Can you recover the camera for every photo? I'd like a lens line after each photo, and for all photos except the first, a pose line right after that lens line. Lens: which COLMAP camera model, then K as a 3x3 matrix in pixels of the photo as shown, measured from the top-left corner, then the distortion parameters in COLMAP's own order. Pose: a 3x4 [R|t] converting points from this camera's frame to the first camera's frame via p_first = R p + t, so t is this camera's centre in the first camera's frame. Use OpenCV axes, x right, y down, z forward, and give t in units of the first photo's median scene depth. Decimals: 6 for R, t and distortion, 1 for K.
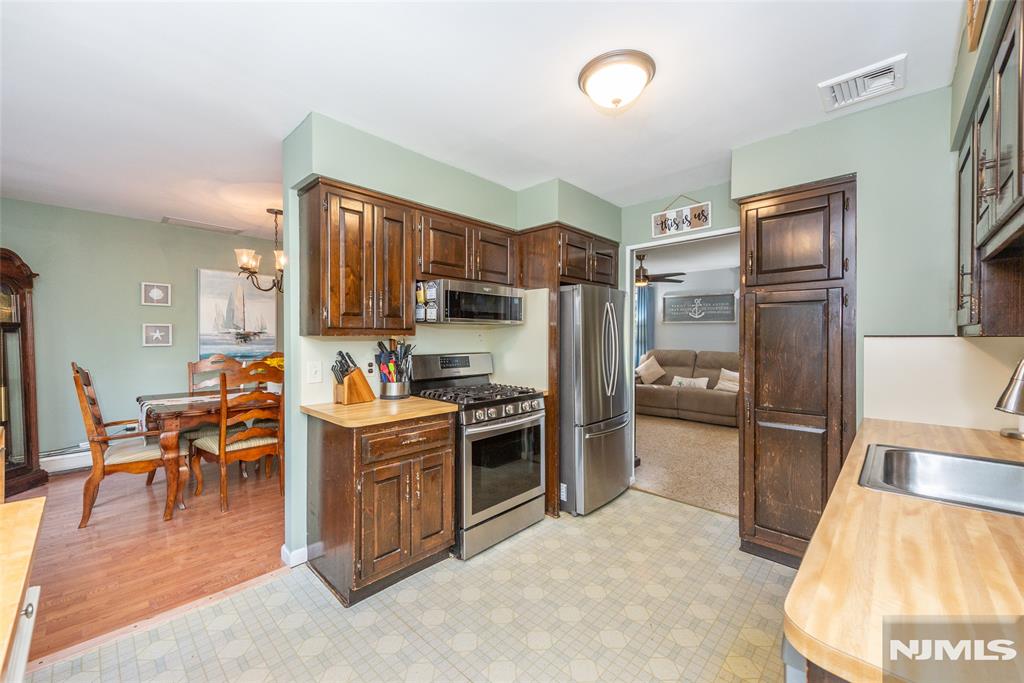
lens RADIAL K [[401.3, 0, 509.1], [0, 401.3, 342.4], [0, 0, 1]] dist [0.011297, -0.000237]
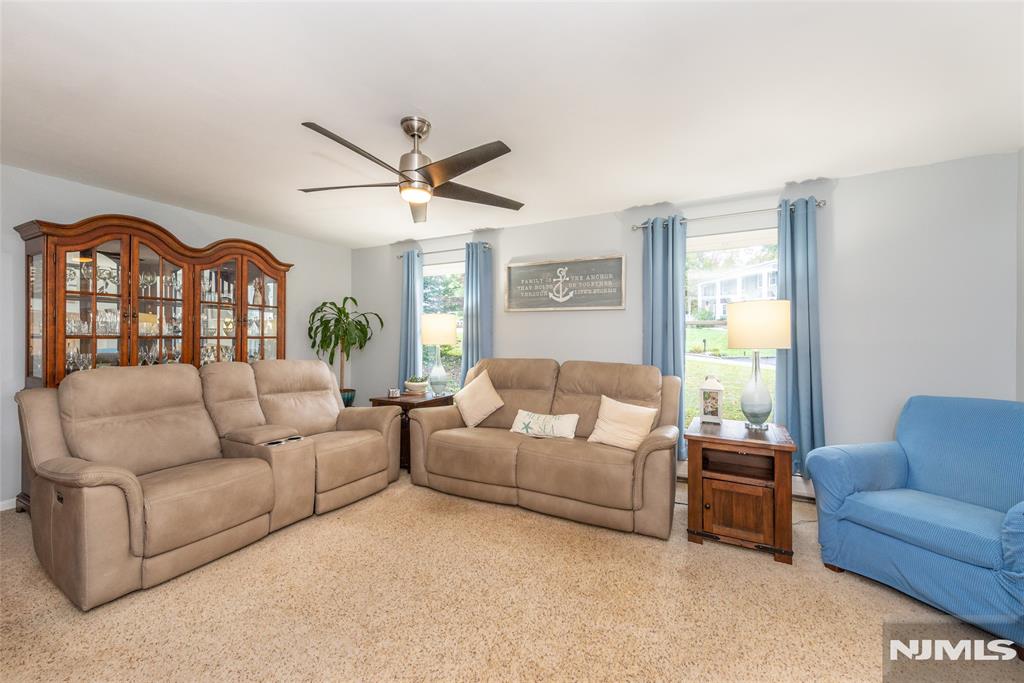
lens RADIAL K [[401.3, 0, 503.5], [0, 401.3, 338.5], [0, 0, 1]] dist [0.011297, -0.000237]
pose [[0.968533, 0.003767, 0.248856, 0.261347], [0.000141, 0.999877, -0.015681, -0.000096], [-0.248884, 0.015223, 0.968414, 0.499747]]
